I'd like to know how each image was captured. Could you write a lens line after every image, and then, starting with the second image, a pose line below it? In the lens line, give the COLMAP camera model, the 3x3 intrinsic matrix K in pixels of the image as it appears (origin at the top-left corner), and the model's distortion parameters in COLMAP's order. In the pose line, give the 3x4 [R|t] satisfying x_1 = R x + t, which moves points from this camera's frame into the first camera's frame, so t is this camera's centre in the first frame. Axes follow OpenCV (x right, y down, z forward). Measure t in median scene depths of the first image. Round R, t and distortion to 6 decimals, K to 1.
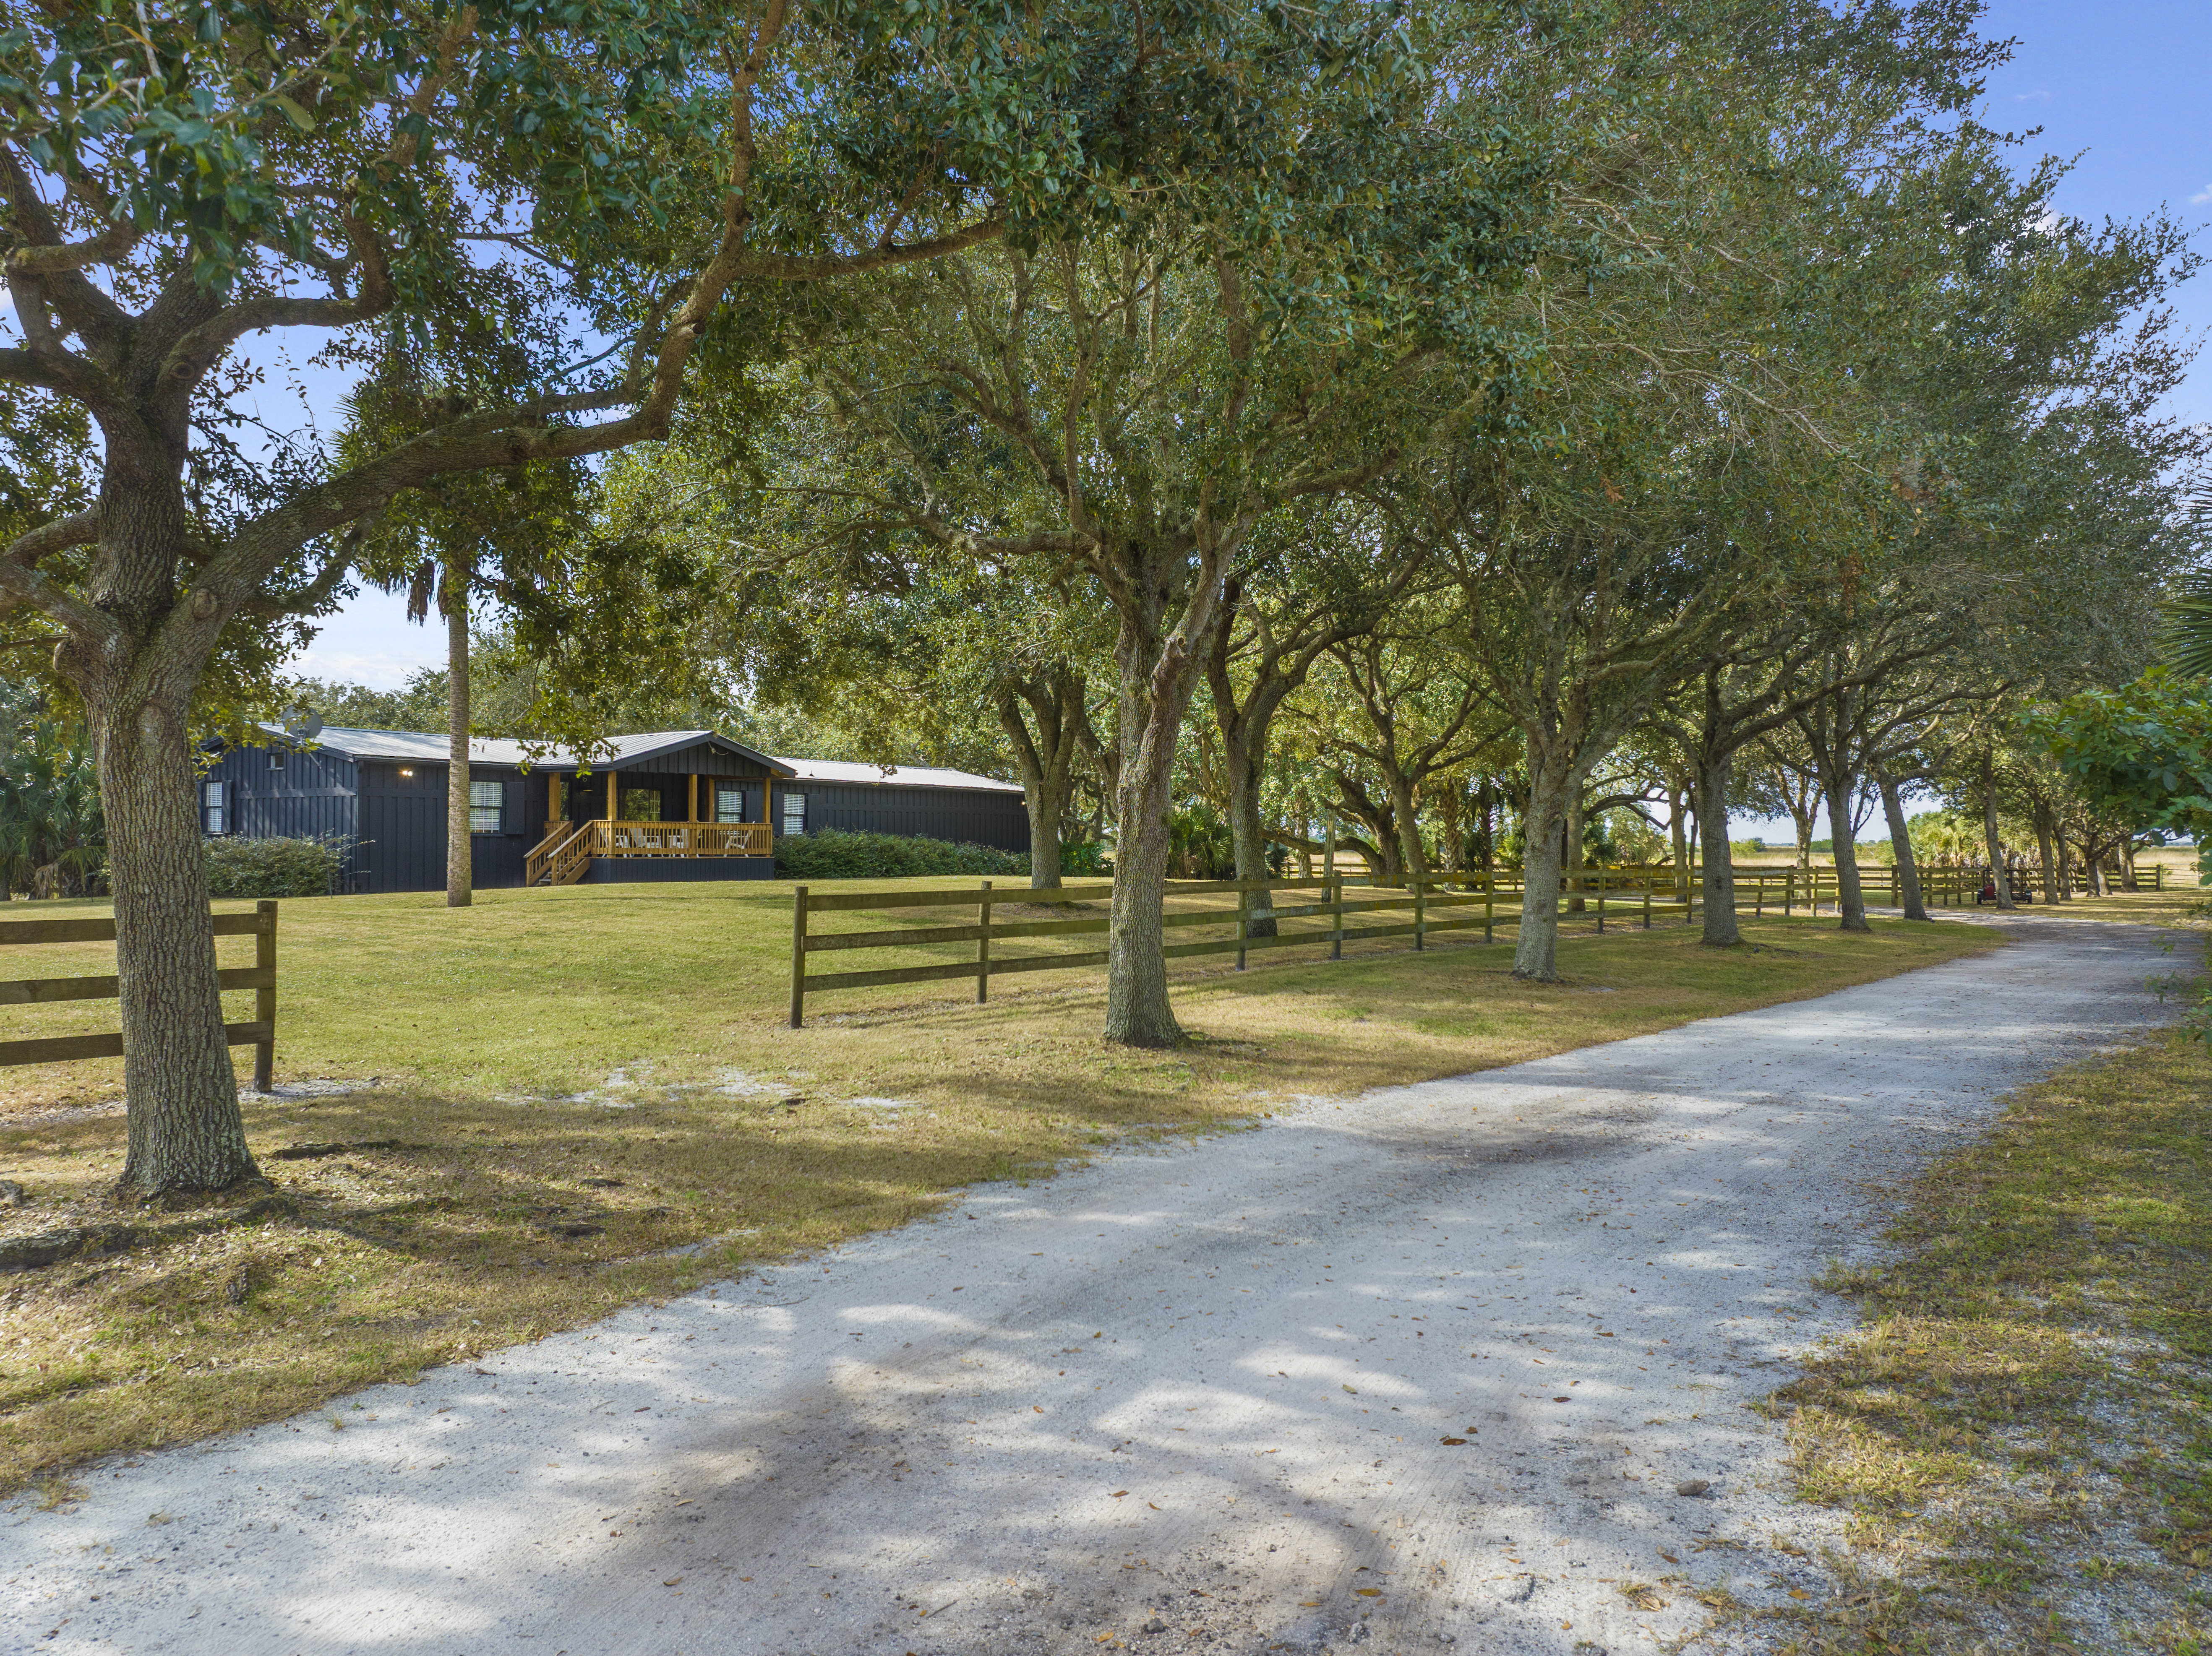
lens RADIAL K [[1595.5, 0, 1128.2], [0, 1595.5, 825.6], [0, 0, 1]] dist [-0.045679, 0.012402]
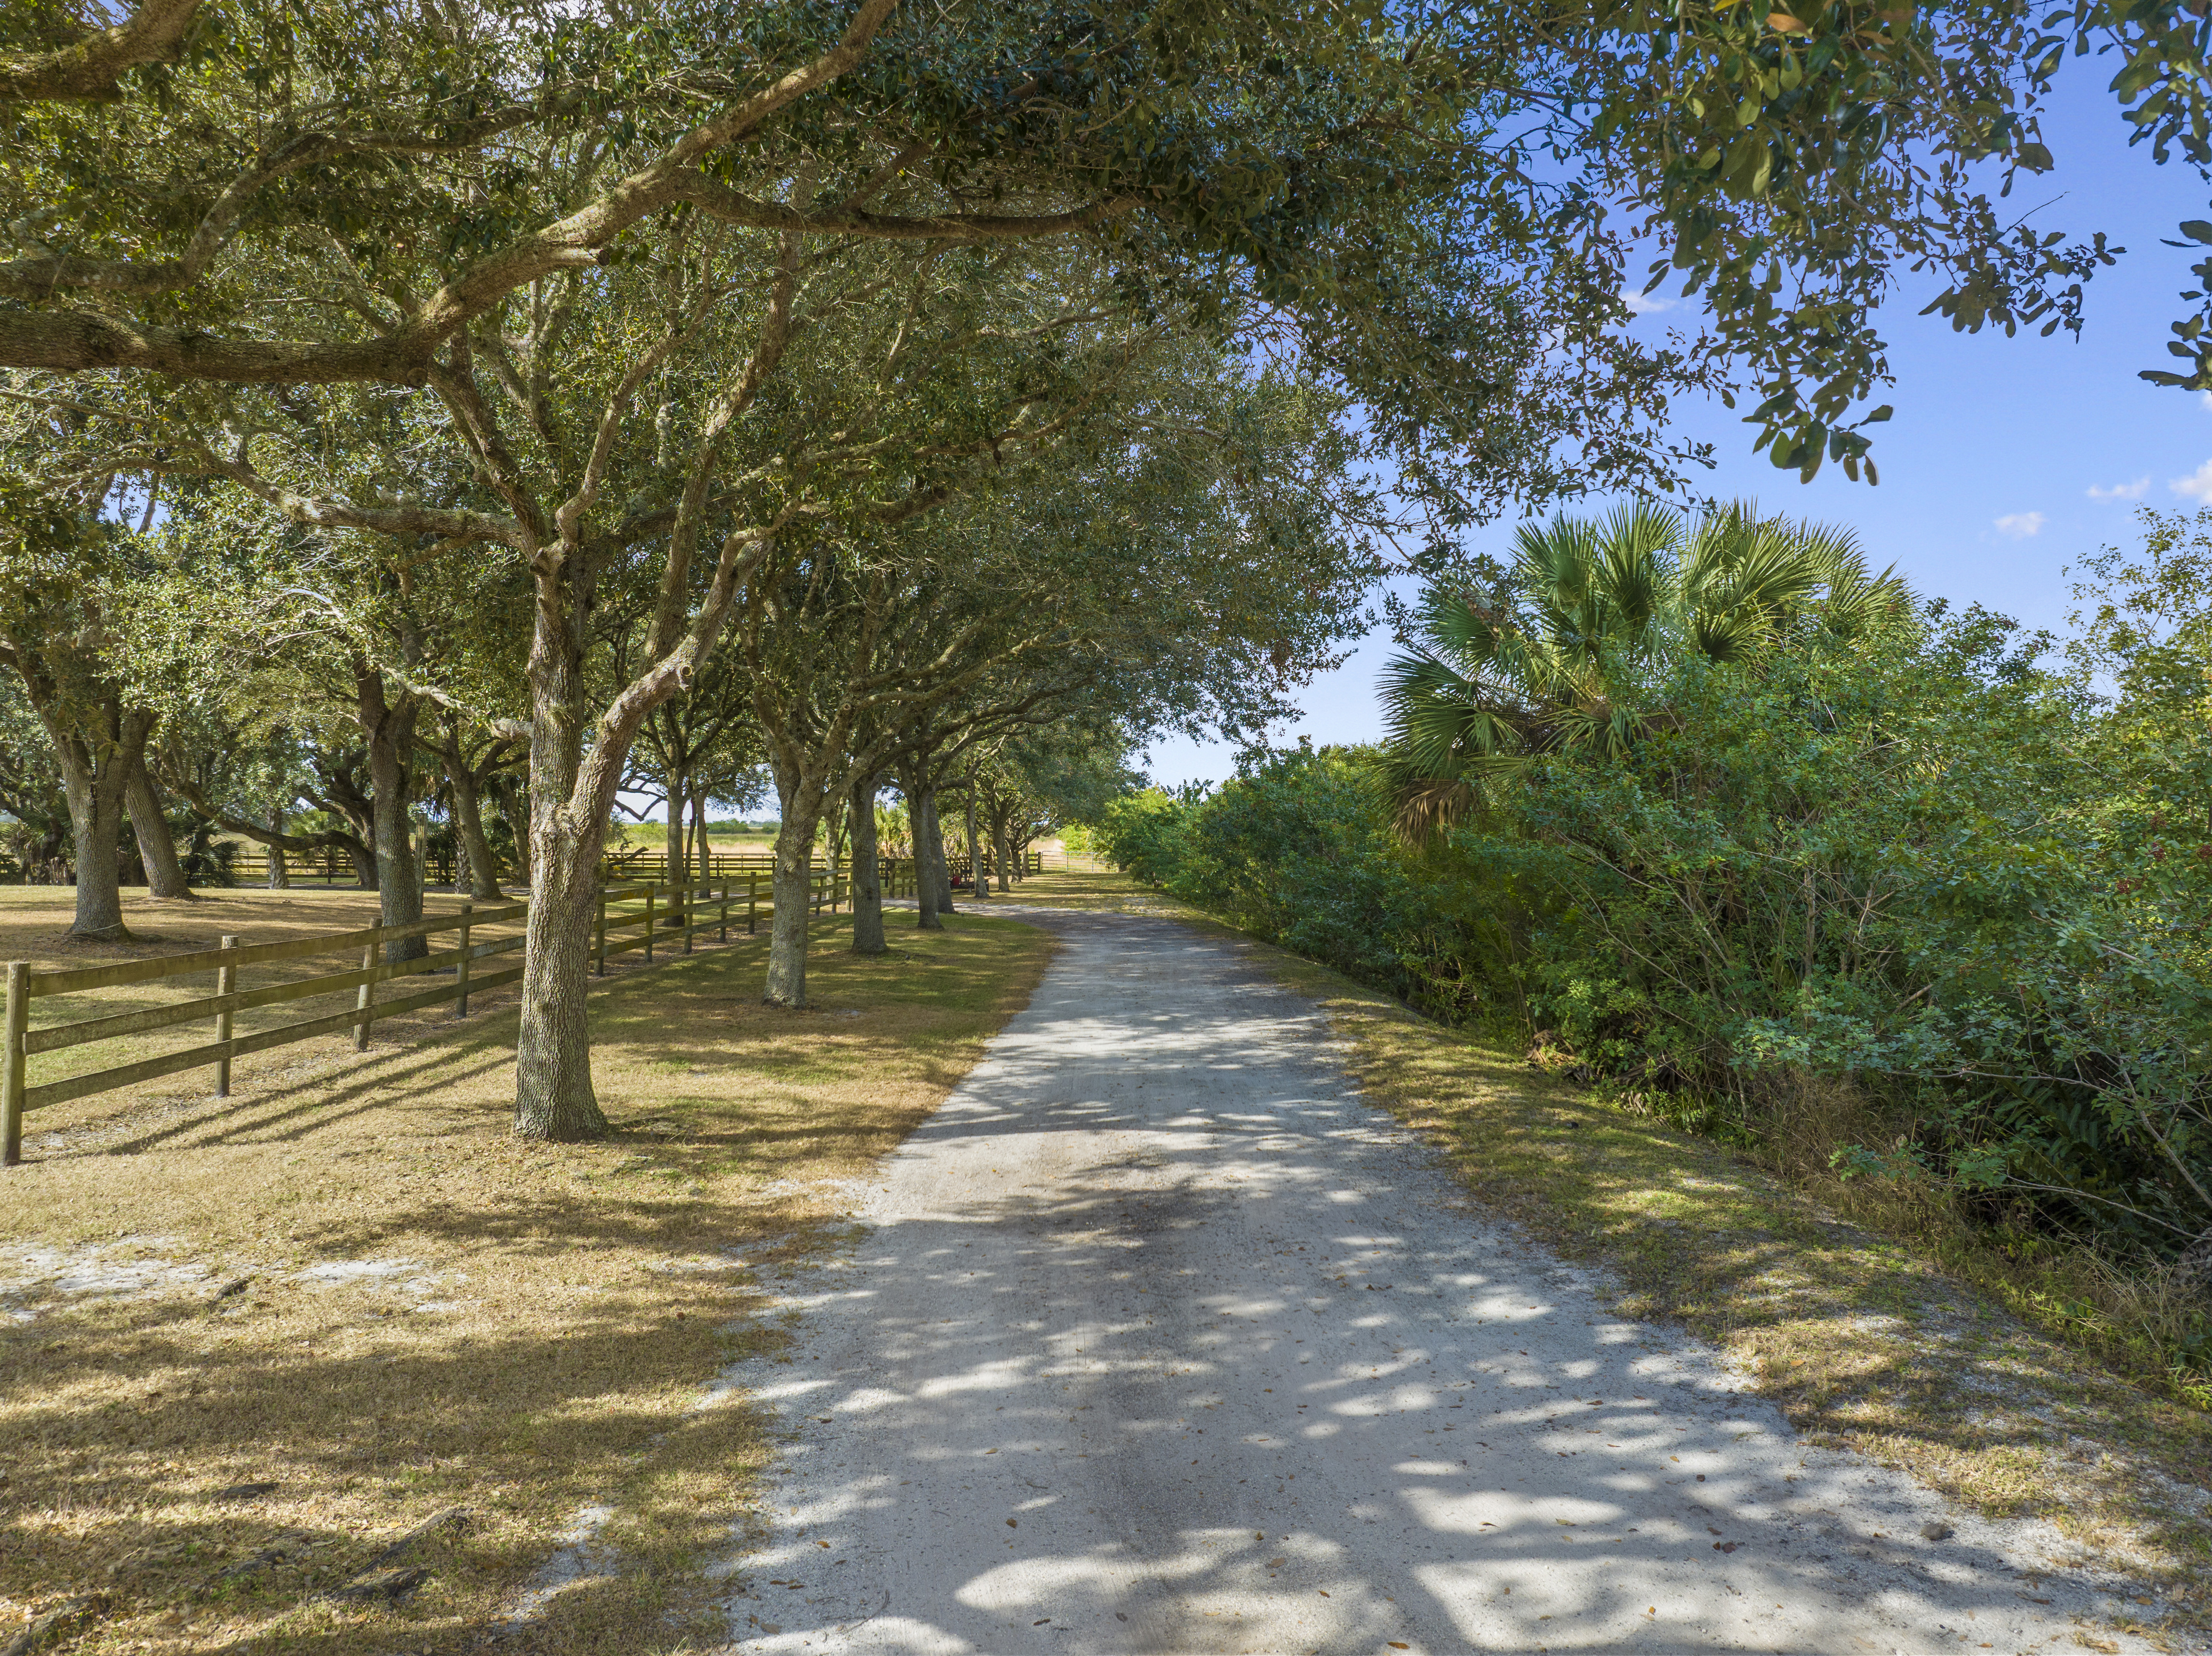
lens RADIAL K [[1595.5, 0, 1111.6], [0, 1595.5, 816.0], [0, 0, 1]] dist [-0.045679, 0.012402]
pose [[0.767191, 0.005116, 0.641398, -0.529089], [-0.011834, 0.999911, 0.006179, -0.069481], [-0.641310, -0.012331, 0.767183, 0.311441]]
